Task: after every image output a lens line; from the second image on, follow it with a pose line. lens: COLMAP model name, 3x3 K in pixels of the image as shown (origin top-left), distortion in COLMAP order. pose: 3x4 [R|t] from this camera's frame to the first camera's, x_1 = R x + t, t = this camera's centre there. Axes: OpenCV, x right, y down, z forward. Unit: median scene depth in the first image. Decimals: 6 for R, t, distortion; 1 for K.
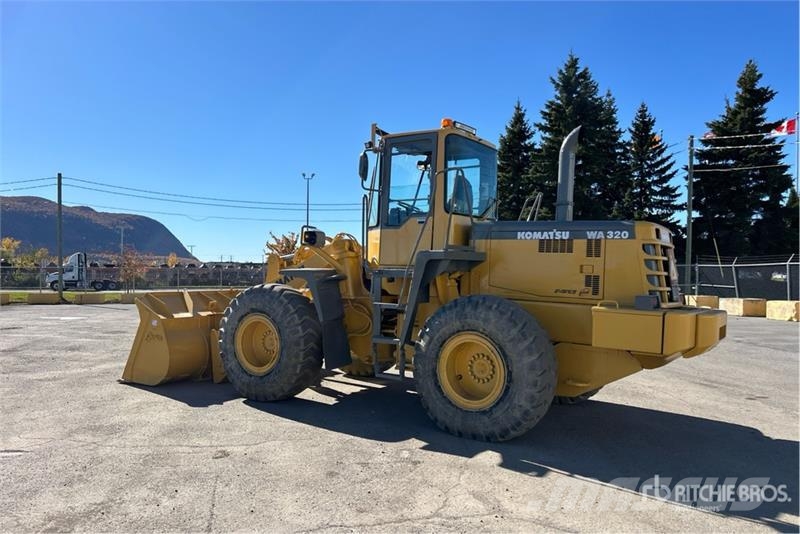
lens RADIAL K [[600.3, 0, 405.5], [0, 600.3, 267.3], [0, 0, 1]] dist [0.089834, -0.120390]
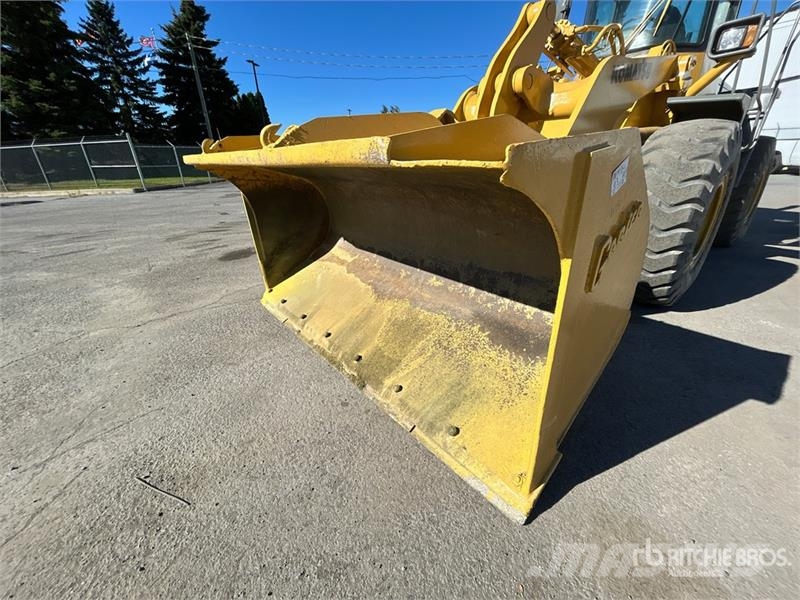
lens RADIAL K [[319.7, 0, 400.0], [0, 319.7, 300.0], [0, 0, 1]] dist [0.013518, -0.006006]
pose [[0.302609, -0.395425, 0.867218, -0.655729], [0.013399, 0.911553, 0.410965, 0.057324], [-0.953020, -0.112742, 0.281143, 1.185972]]
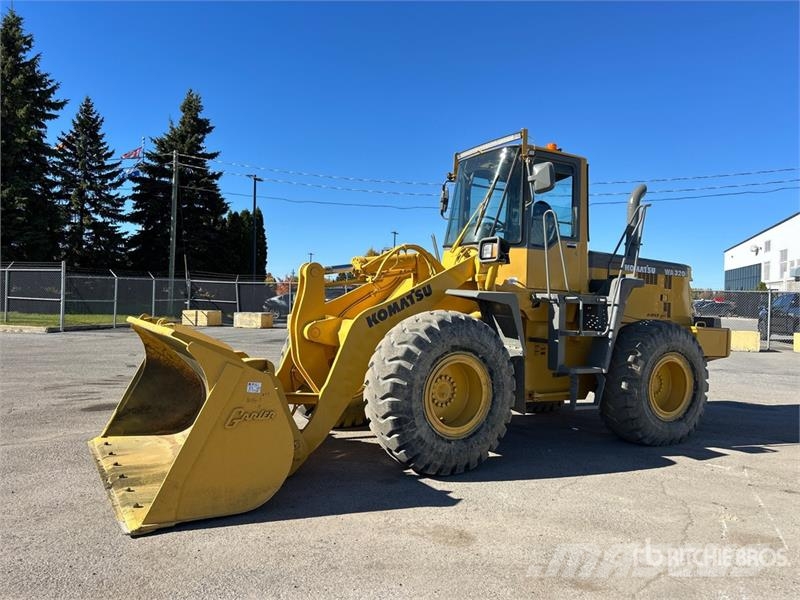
lens RADIAL K [[599.0, 0, 400.0], [0, 599.0, 300.0], [0, 0, 1]] dist [0.078669, -0.089661]
pose [[0.452571, 0.002976, 0.891723, -0.893685], [-0.035429, 0.999265, 0.014646, 0.006555], [-0.891024, -0.038221, 0.452344, 0.730804]]
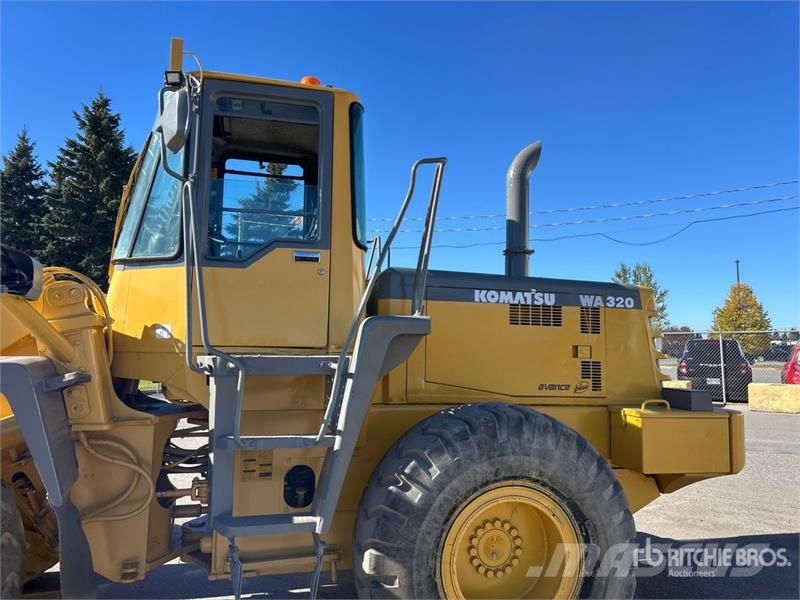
lens RADIAL K [[599.4, 0, 399.1], [0, 599.4, 295.7], [0, 0, 1]] dist [0.039777, -0.006048]
pose [[0.672798, 0.054978, 0.737781, -0.258647], [-0.000025, 0.997237, -0.074290, -0.007433], [-0.739827, 0.049963, 0.670940, 0.560709]]
